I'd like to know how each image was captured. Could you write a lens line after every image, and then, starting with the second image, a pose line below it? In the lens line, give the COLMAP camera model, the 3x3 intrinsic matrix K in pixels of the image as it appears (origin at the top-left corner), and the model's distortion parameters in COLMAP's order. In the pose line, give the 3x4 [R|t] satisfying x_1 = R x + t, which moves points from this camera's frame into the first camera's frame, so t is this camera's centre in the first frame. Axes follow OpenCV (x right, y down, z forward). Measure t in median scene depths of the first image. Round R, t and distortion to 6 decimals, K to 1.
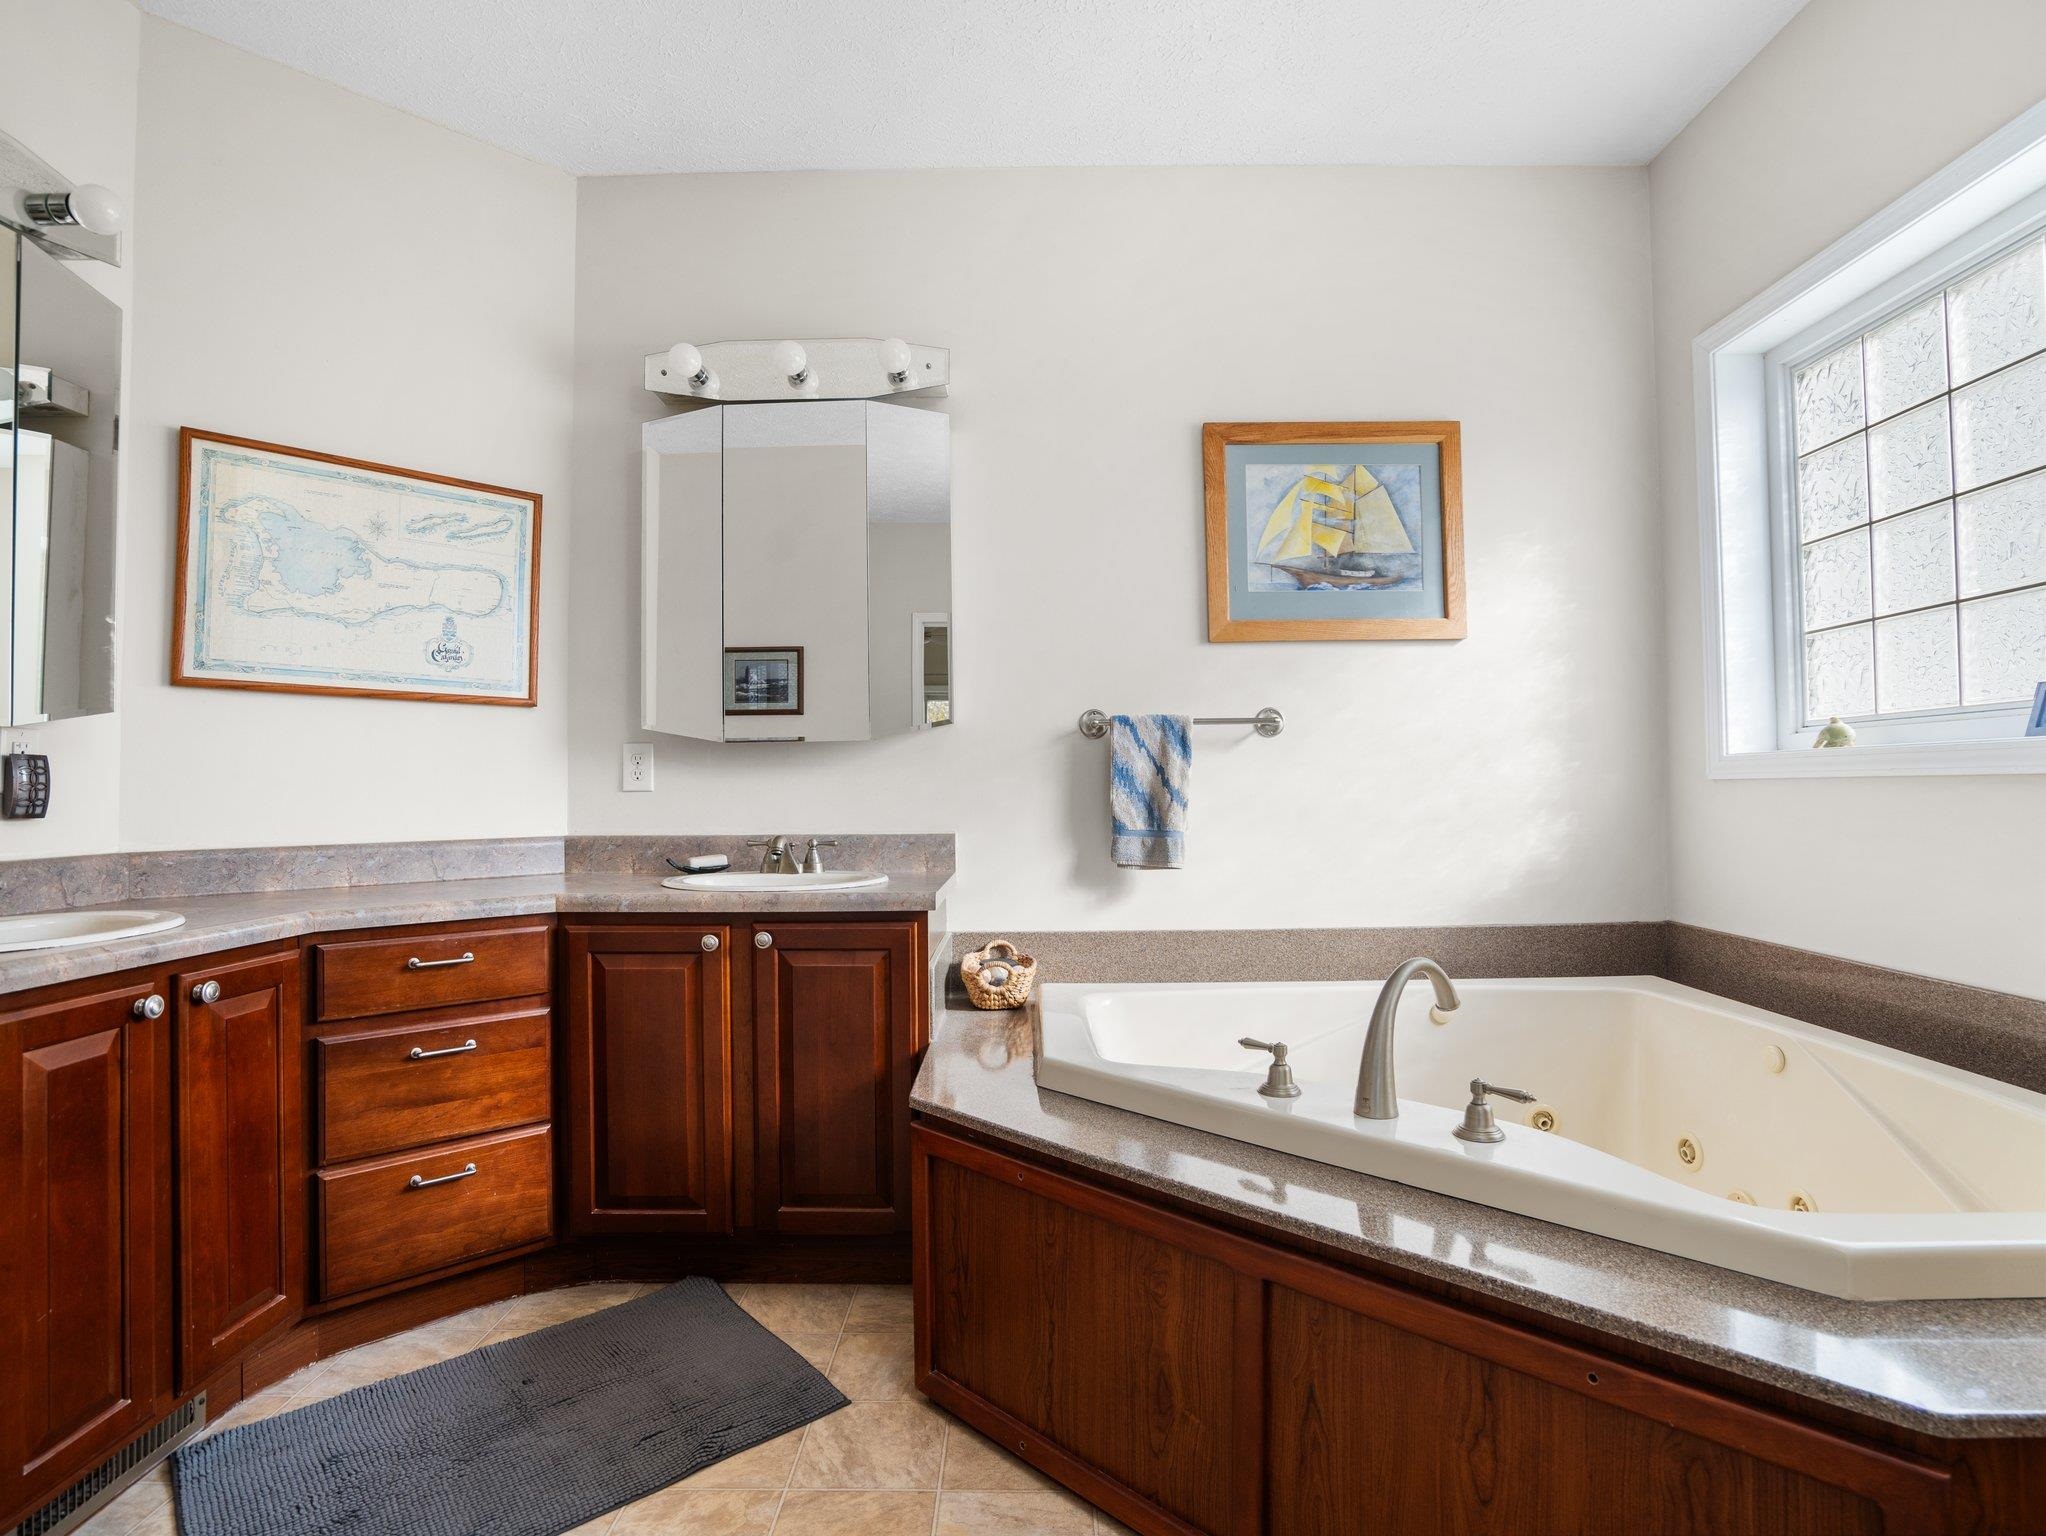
lens RADIAL K [[1103.9, 0, 1023.8], [0, 1103.9, 777.2], [0, 0, 1]] dist [0.002911, 0.013293]
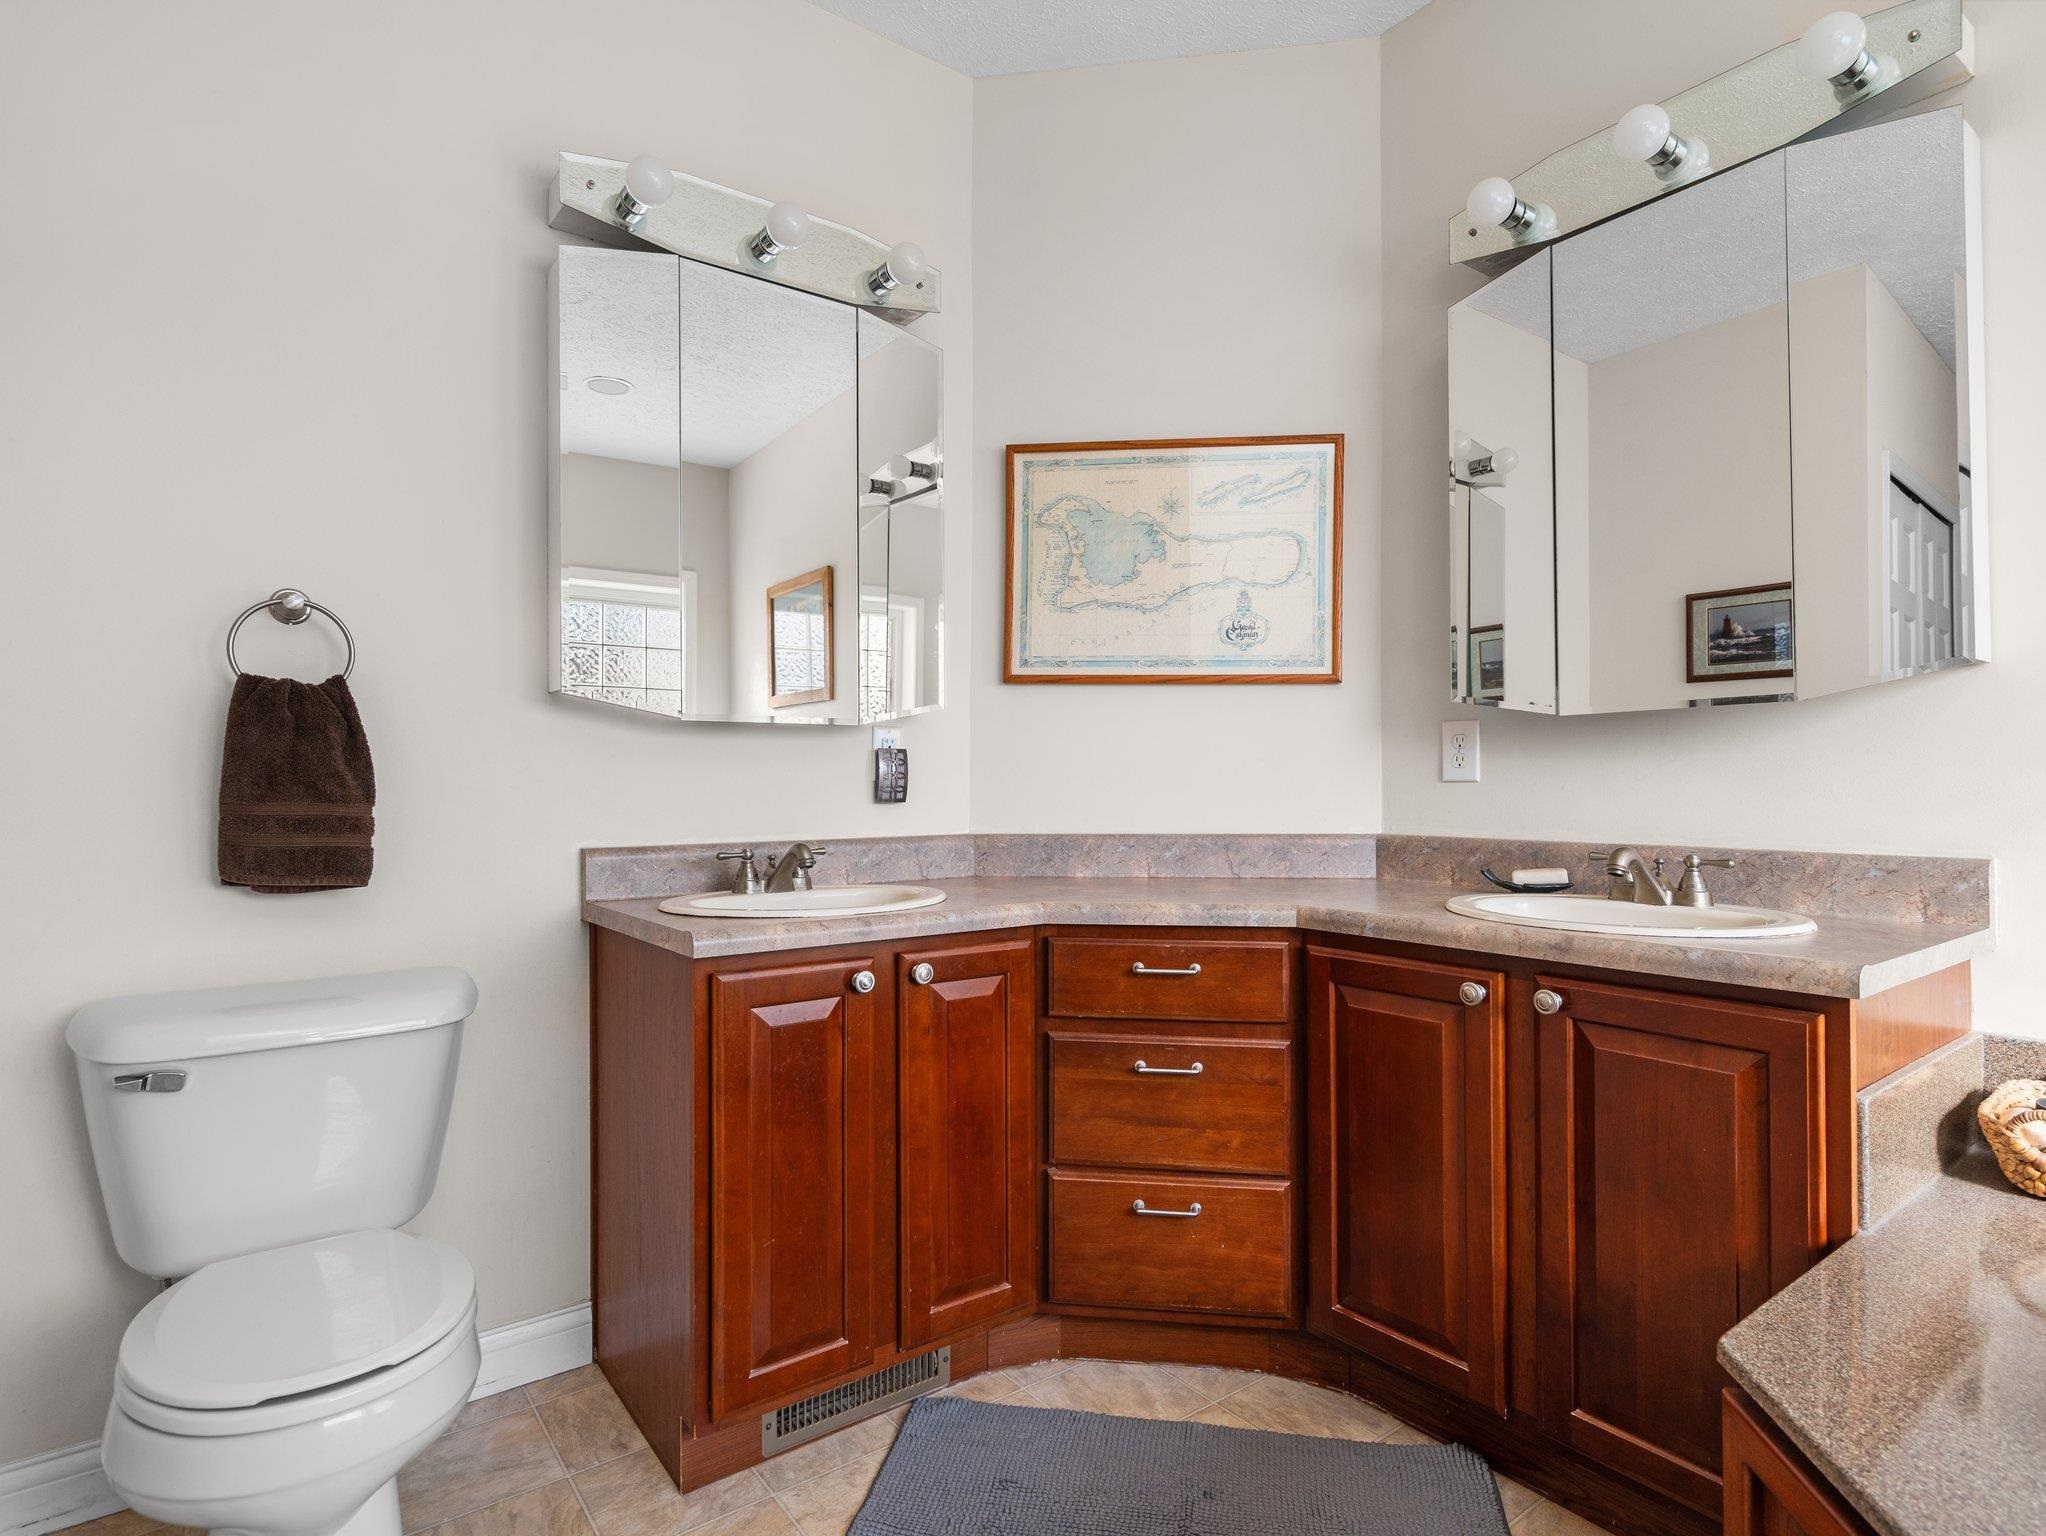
lens RADIAL K [[1103.9, 0, 1023.8], [0, 1103.9, 777.2], [0, 0, 1]] dist [0.002911, 0.013293]
pose [[0.612252, 0.000401, -0.790663, 0.105261], [0.006594, 0.999963, 0.005613, 0.003959], [0.790635, -0.008650, 0.612226, 0.336887]]
